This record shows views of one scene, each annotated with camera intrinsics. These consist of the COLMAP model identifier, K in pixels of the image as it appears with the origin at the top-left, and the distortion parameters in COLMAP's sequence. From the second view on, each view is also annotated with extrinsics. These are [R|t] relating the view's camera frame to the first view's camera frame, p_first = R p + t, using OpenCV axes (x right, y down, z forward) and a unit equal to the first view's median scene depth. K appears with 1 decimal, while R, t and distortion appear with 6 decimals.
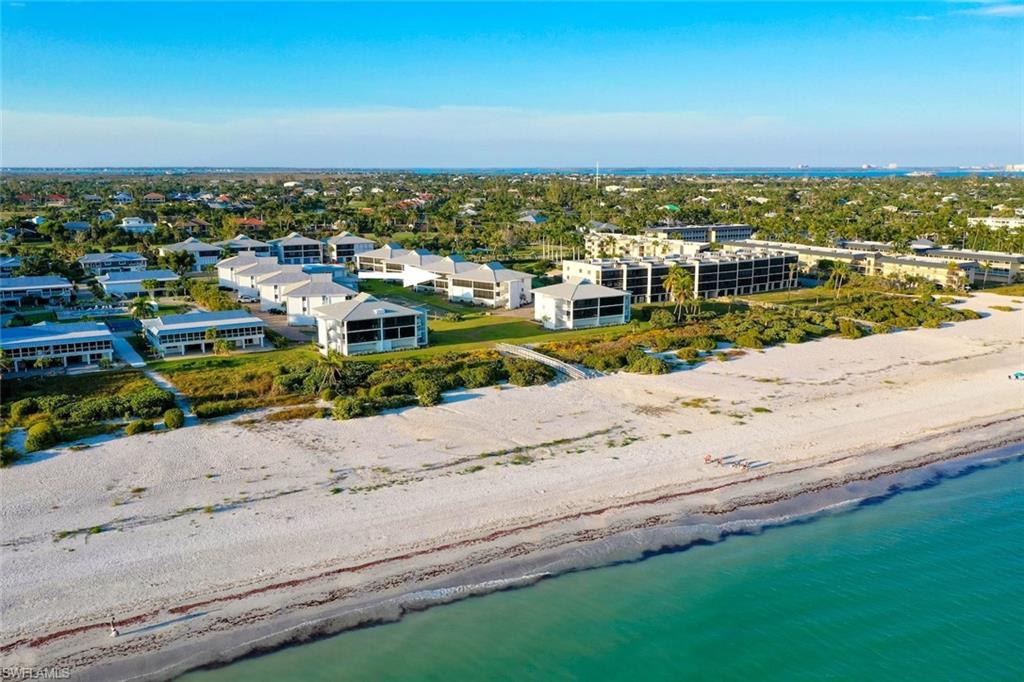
lens RADIAL K [[879.7, 0, 512.0], [0, 879.7, 341.0], [0, 0, 1]] dist [-0.004768, -0.003165]
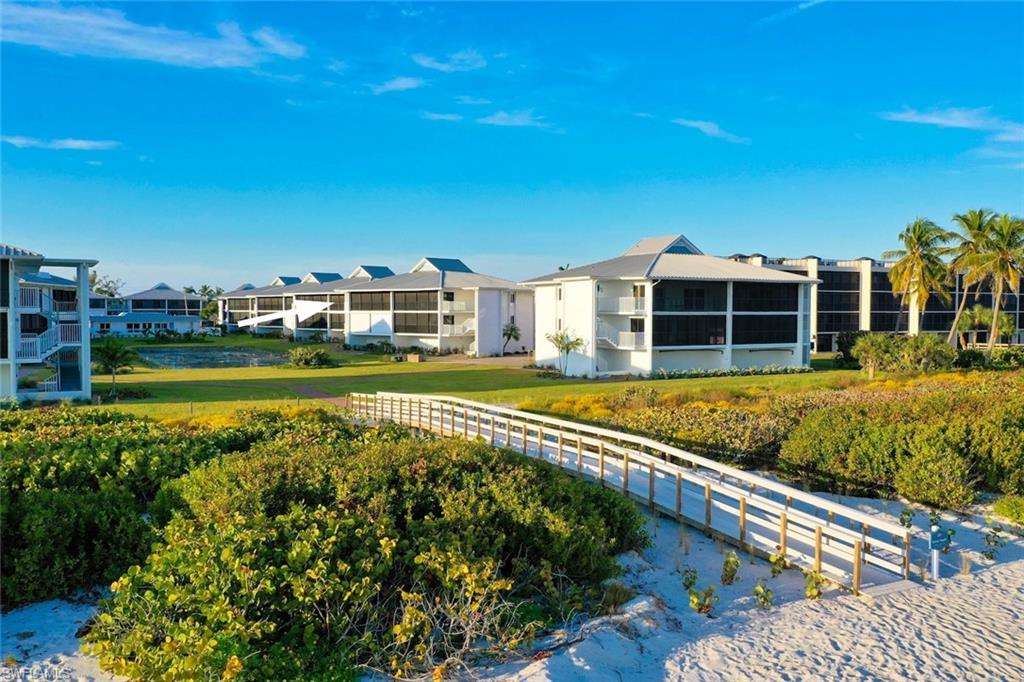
lens RADIAL K [[879.7, 0, 512.0], [0, 879.7, 341.0], [0, 0, 1]] dist [-0.004768, -0.003165]
pose [[0.999524, 0.004462, -0.030511, 0.025566], [-0.009334, 0.986833, -0.161474, 0.021431], [0.029389, 0.161682, 0.986405, 0.604166]]
